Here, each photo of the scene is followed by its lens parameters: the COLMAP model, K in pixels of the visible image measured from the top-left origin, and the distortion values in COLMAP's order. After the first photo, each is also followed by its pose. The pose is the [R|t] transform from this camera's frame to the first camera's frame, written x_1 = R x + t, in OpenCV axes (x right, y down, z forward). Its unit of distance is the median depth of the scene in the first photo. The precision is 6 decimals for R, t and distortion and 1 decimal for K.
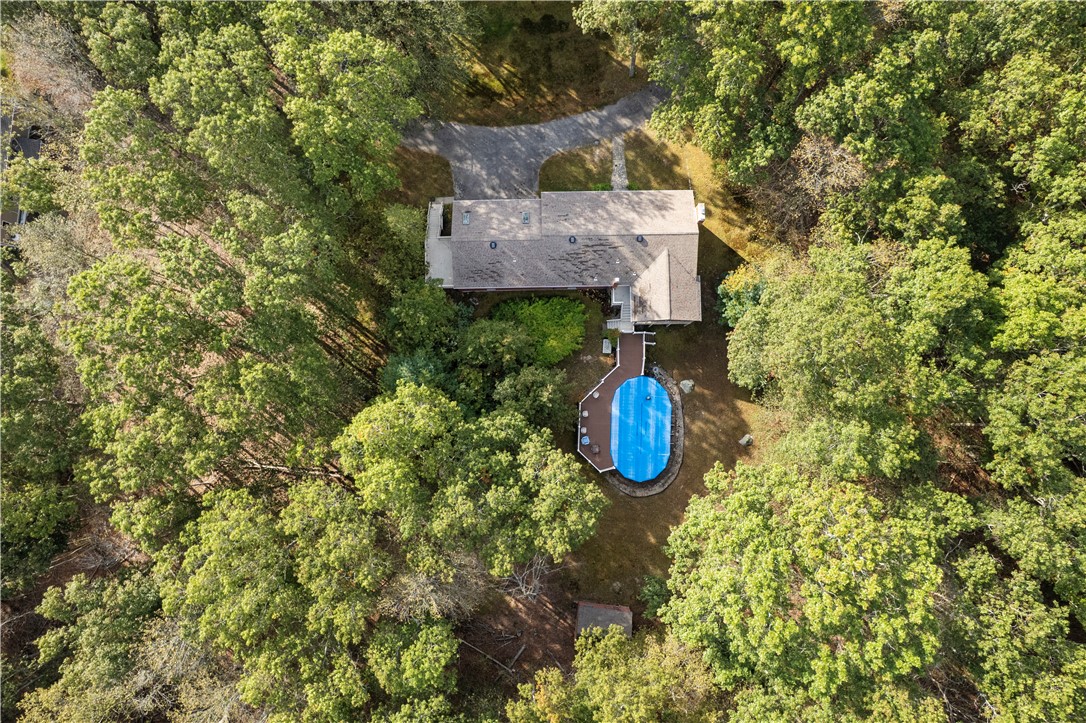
lens RADIAL K [[802.5, 0, 543.0], [0, 802.5, 361.5], [0, 0, 1]] dist [0.038630, 0.000764]
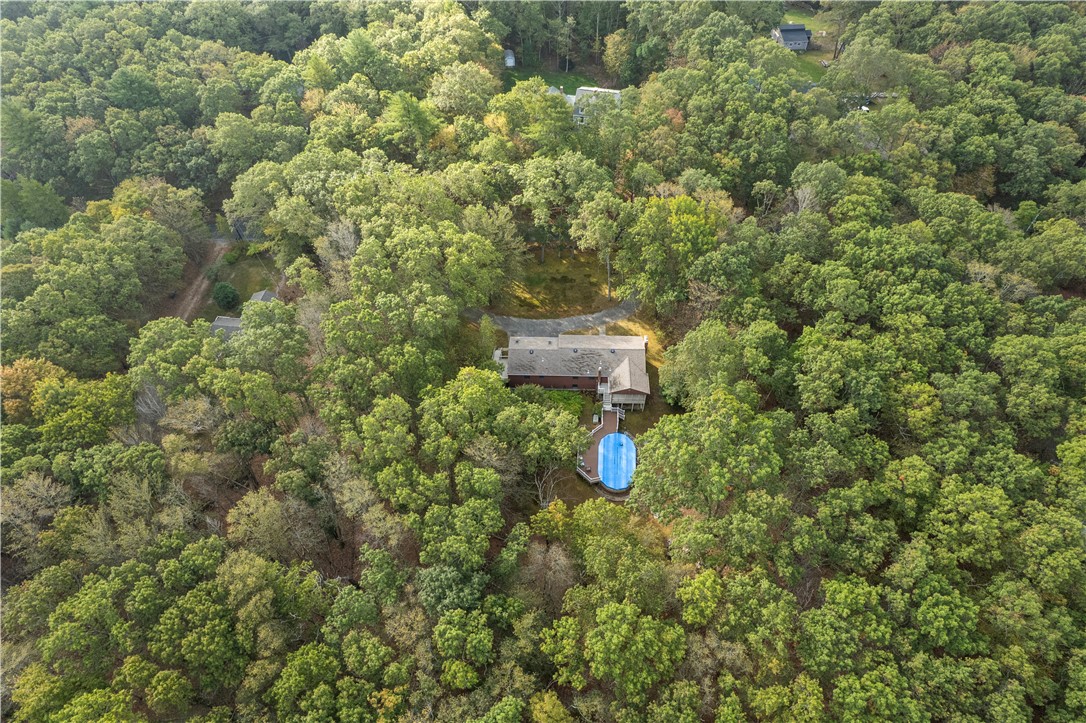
lens RADIAL K [[802.5, 0, 543.0], [0, 802.5, 361.5], [0, 0, 1]] dist [0.038630, 0.000764]
pose [[0.999221, 0.026183, -0.029539, 0.016404], [-0.038584, 0.805845, -0.590868, 0.880205], [0.008333, 0.591547, 0.806227, -0.413088]]
